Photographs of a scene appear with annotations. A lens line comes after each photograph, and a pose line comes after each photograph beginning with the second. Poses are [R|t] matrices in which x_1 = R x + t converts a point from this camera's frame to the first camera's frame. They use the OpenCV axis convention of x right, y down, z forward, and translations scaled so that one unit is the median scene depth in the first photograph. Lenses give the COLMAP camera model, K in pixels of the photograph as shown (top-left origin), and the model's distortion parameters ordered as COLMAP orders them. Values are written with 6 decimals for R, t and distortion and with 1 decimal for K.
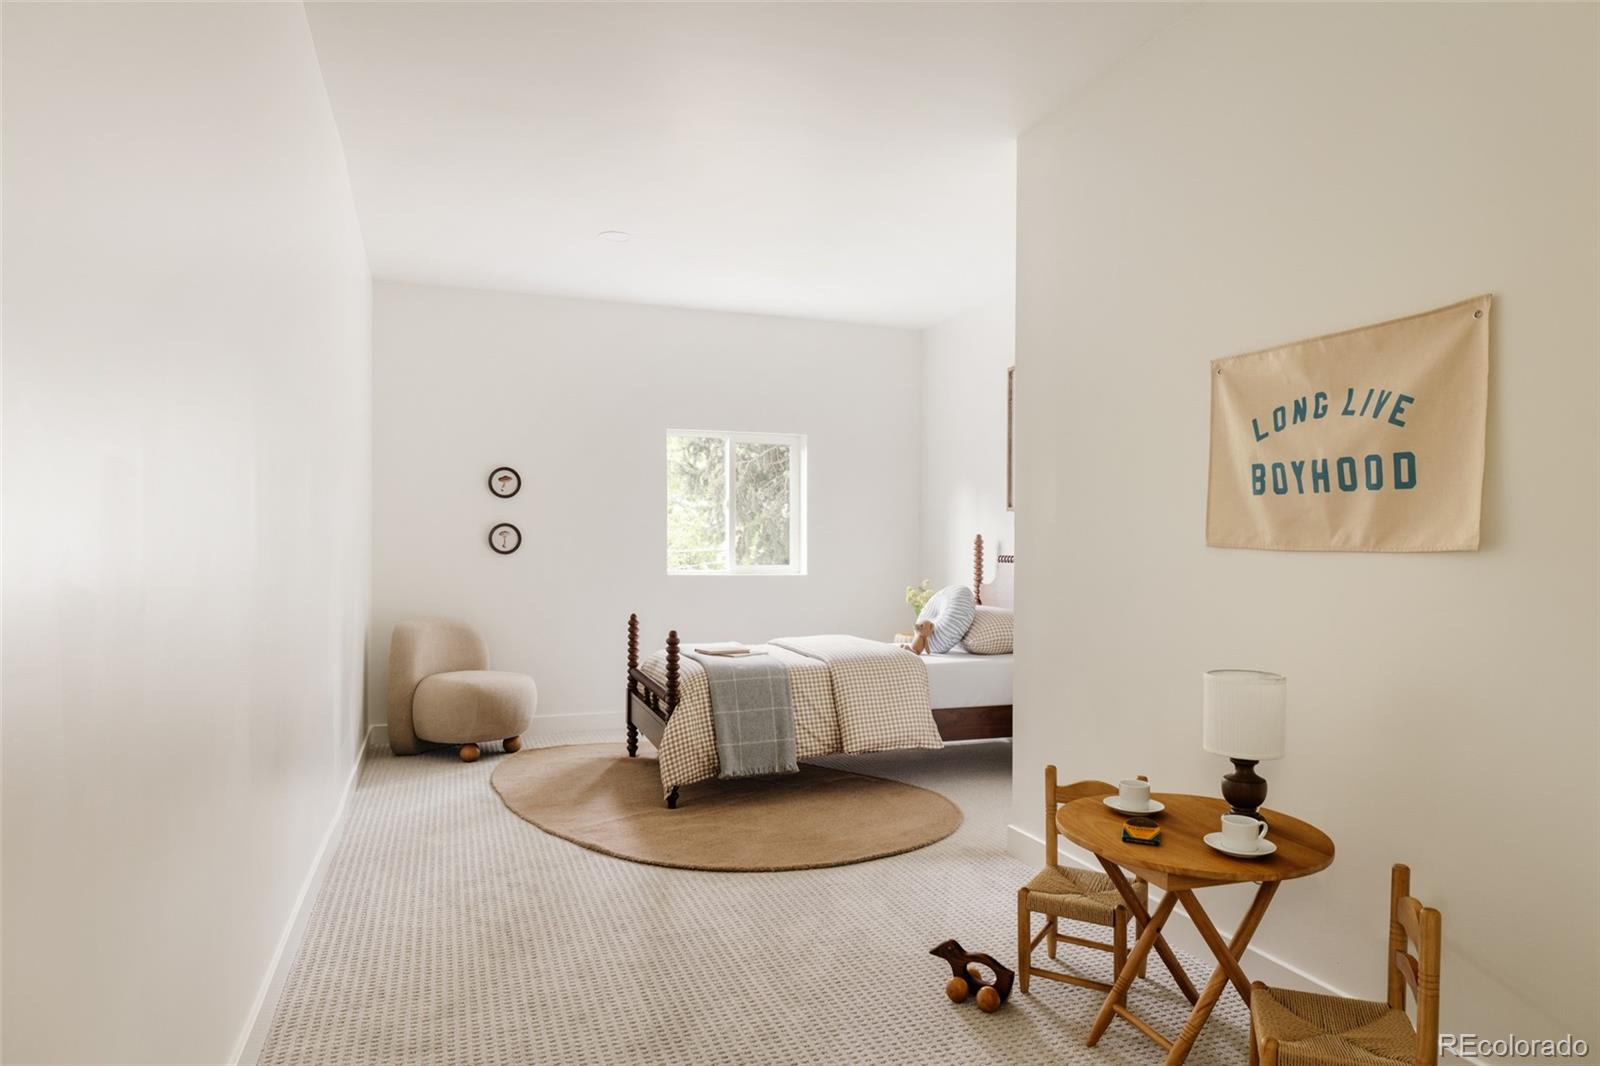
lens RADIAL K [[981.8, 0, 800.0], [0, 981.8, 536.6], [0, 0, 1]] dist [0.000251, -0.002316]
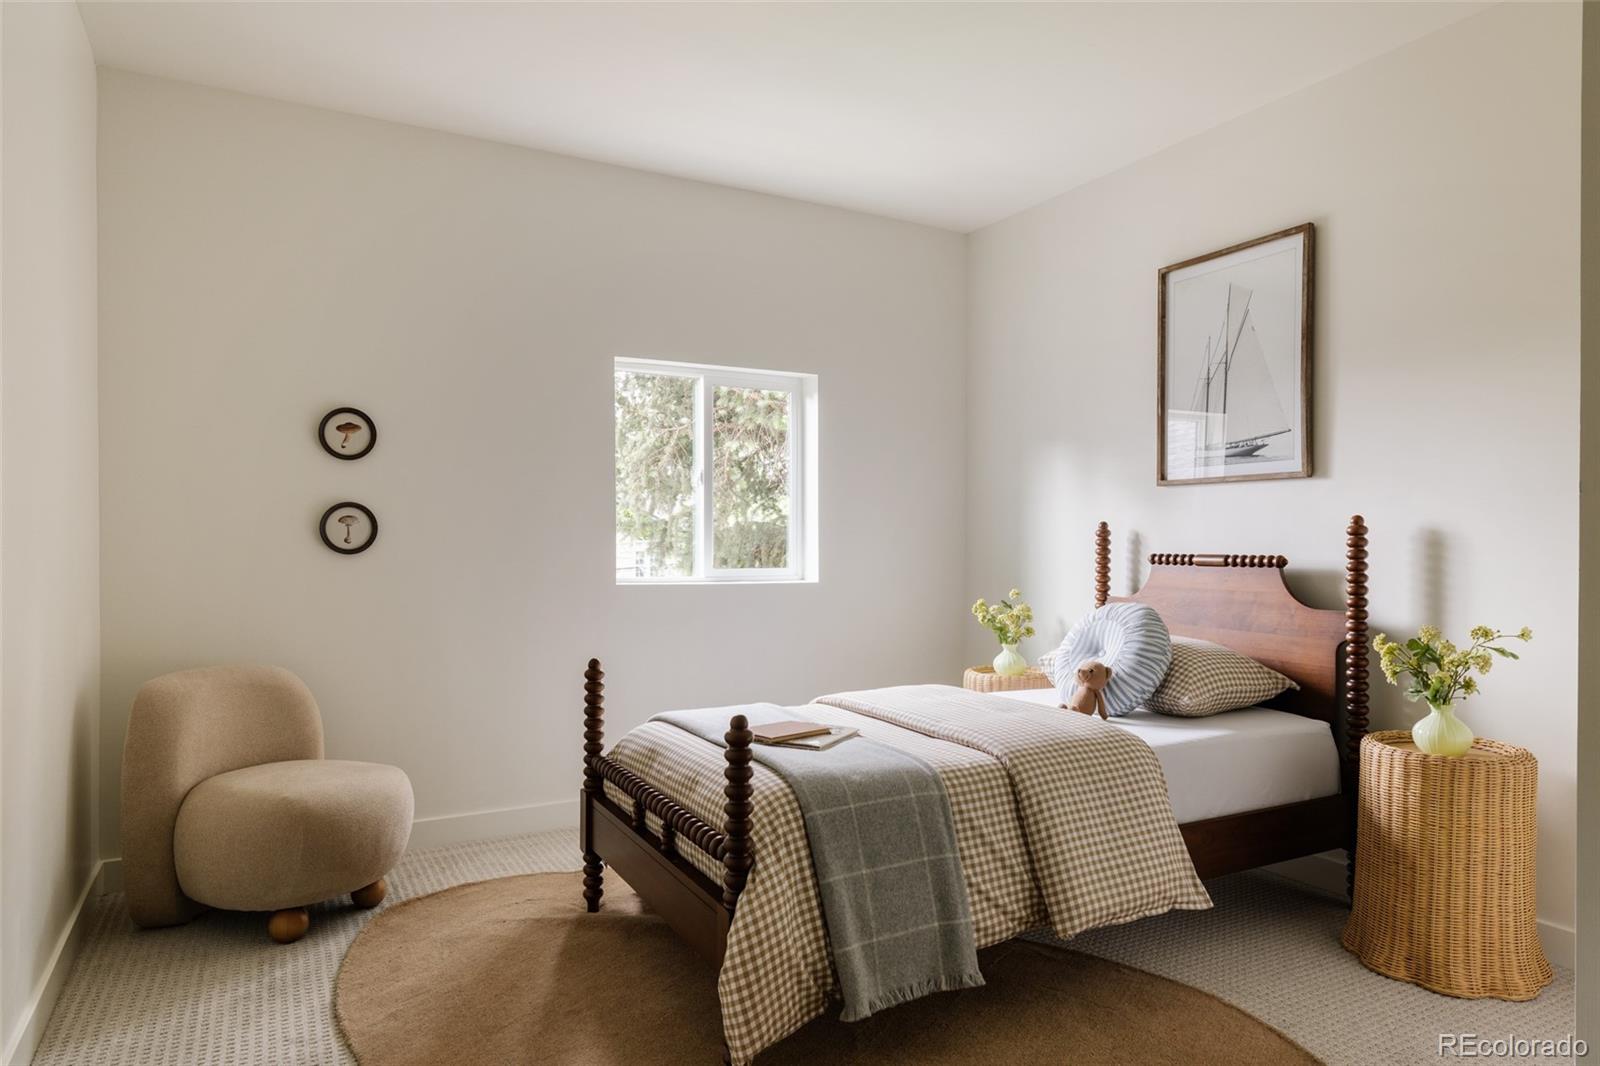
lens RADIAL K [[981.8, 0, 798.7], [0, 981.8, 538.4], [0, 0, 1]] dist [0.000251, -0.002316]
pose [[0.987353, -0.001044, 0.158533, -0.144118], [-0.000259, 0.999966, 0.008192, 0.004142], [-0.158537, -0.008130, 0.987320, 0.423838]]
